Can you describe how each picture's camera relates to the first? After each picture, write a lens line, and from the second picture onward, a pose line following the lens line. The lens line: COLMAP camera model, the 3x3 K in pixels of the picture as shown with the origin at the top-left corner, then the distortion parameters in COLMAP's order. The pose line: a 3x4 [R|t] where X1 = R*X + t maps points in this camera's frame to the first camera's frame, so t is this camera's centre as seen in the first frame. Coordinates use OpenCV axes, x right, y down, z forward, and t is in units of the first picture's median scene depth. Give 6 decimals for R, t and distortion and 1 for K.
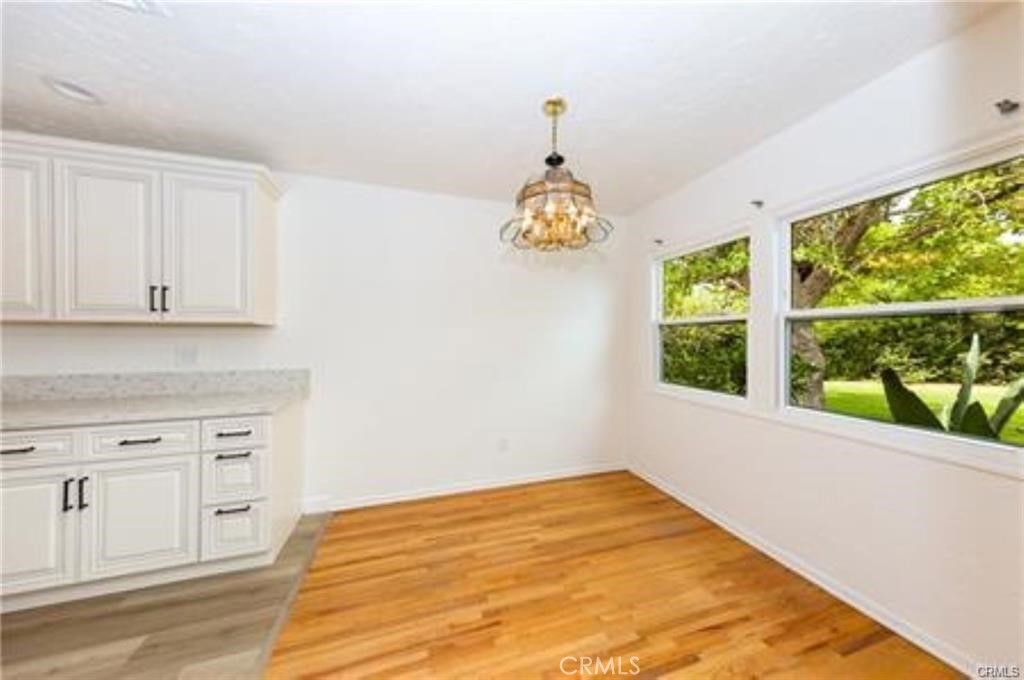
lens RADIAL K [[327.1, 0, 512.0], [0, 327.1, 340.0], [0, 0, 1]] dist [0.000367, 0.000077]
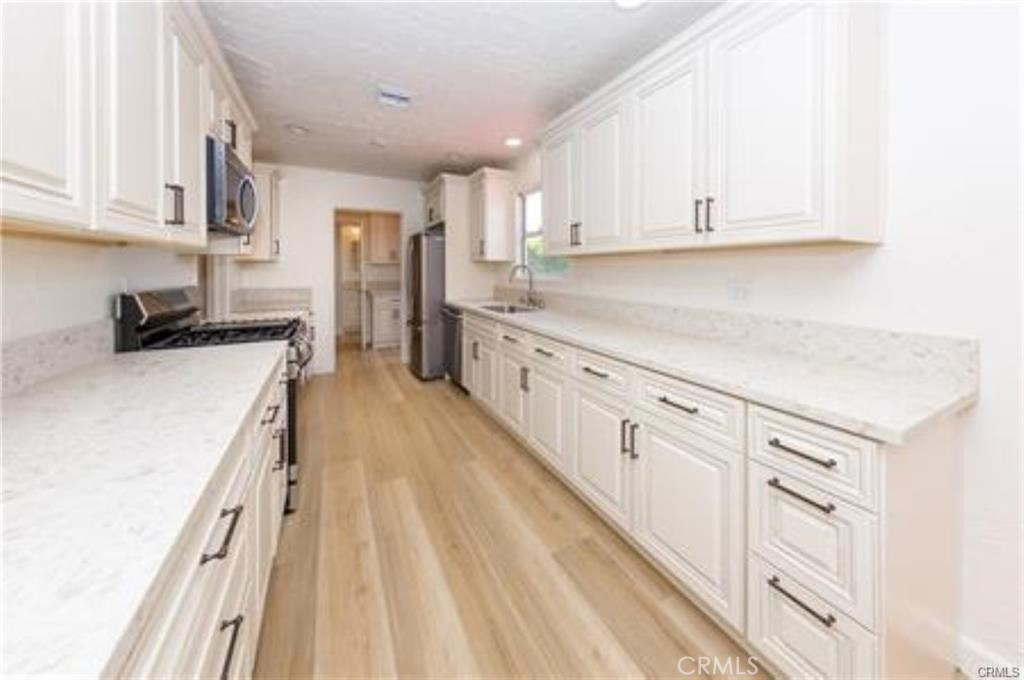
lens RADIAL K [[348.7, 0, 511.8], [0, 348.7, 268.1], [0, 0, 1]] dist [0.000229, 0.000013]
pose [[0.172534, -0.002487, -0.985001, -0.382639], [0.001542, 0.999996, -0.002254, -0.001968], [0.985002, -0.001130, 0.172537, 0.451326]]
